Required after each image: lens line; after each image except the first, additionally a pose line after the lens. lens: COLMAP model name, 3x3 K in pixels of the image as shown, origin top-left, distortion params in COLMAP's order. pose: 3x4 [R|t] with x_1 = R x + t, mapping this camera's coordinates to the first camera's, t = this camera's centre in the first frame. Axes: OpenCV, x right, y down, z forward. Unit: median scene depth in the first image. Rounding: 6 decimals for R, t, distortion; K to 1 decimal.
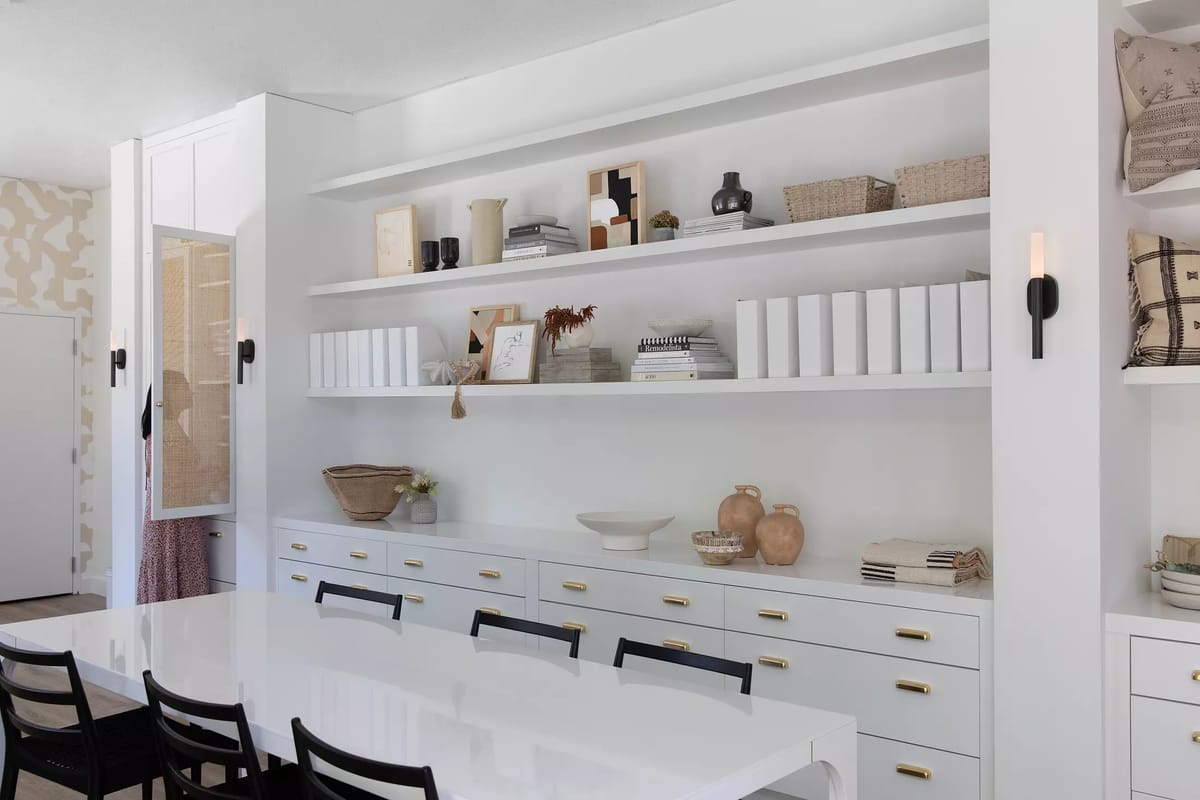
lens RADIAL K [[1078.7, 0, 600.0], [0, 1078.7, 400.0], [0, 0, 1]] dist [0.008108, 0.003000]
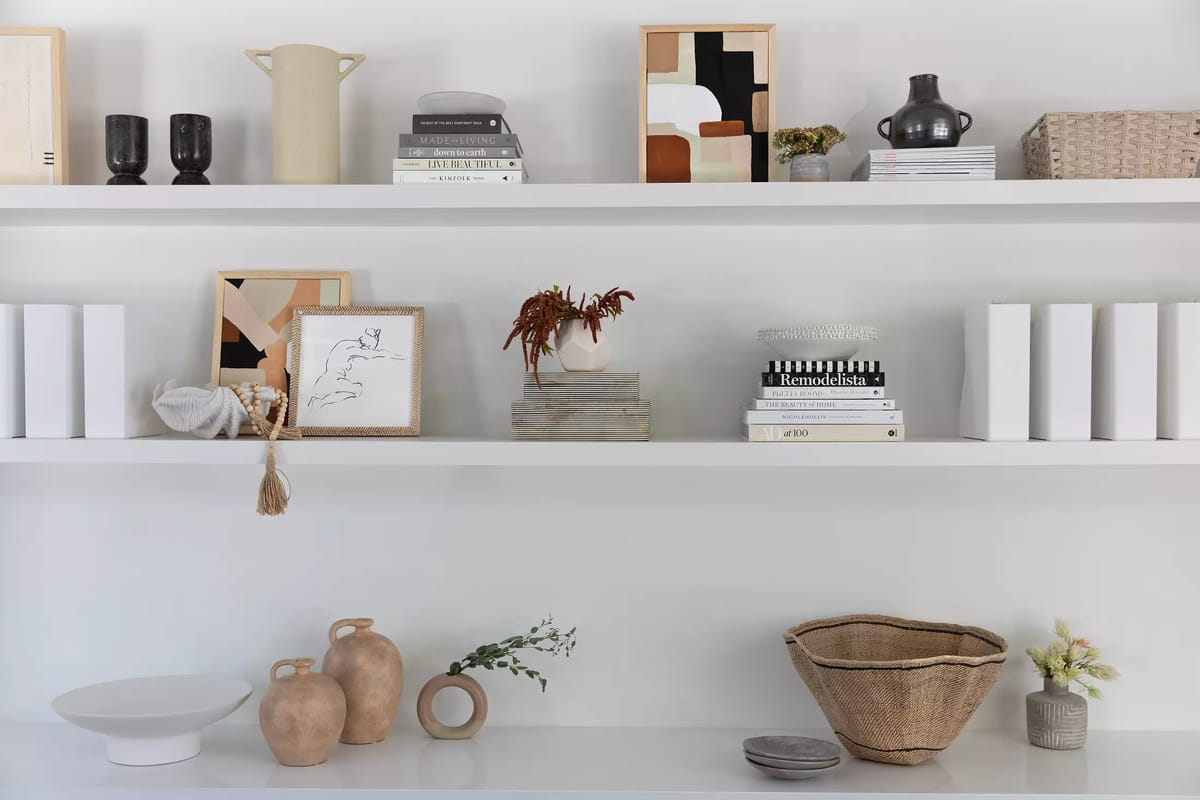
lens RADIAL K [[1136.5, 0, 600.0], [0, 1136.5, 400.0], [0, 0, 1]] dist [-0.004206, -0.008071]
pose [[0.770517, 0.011183, 0.637321, -0.361304], [-0.008414, 0.999937, -0.007373, -0.031091], [-0.637364, 0.000318, 0.770563, 0.595362]]
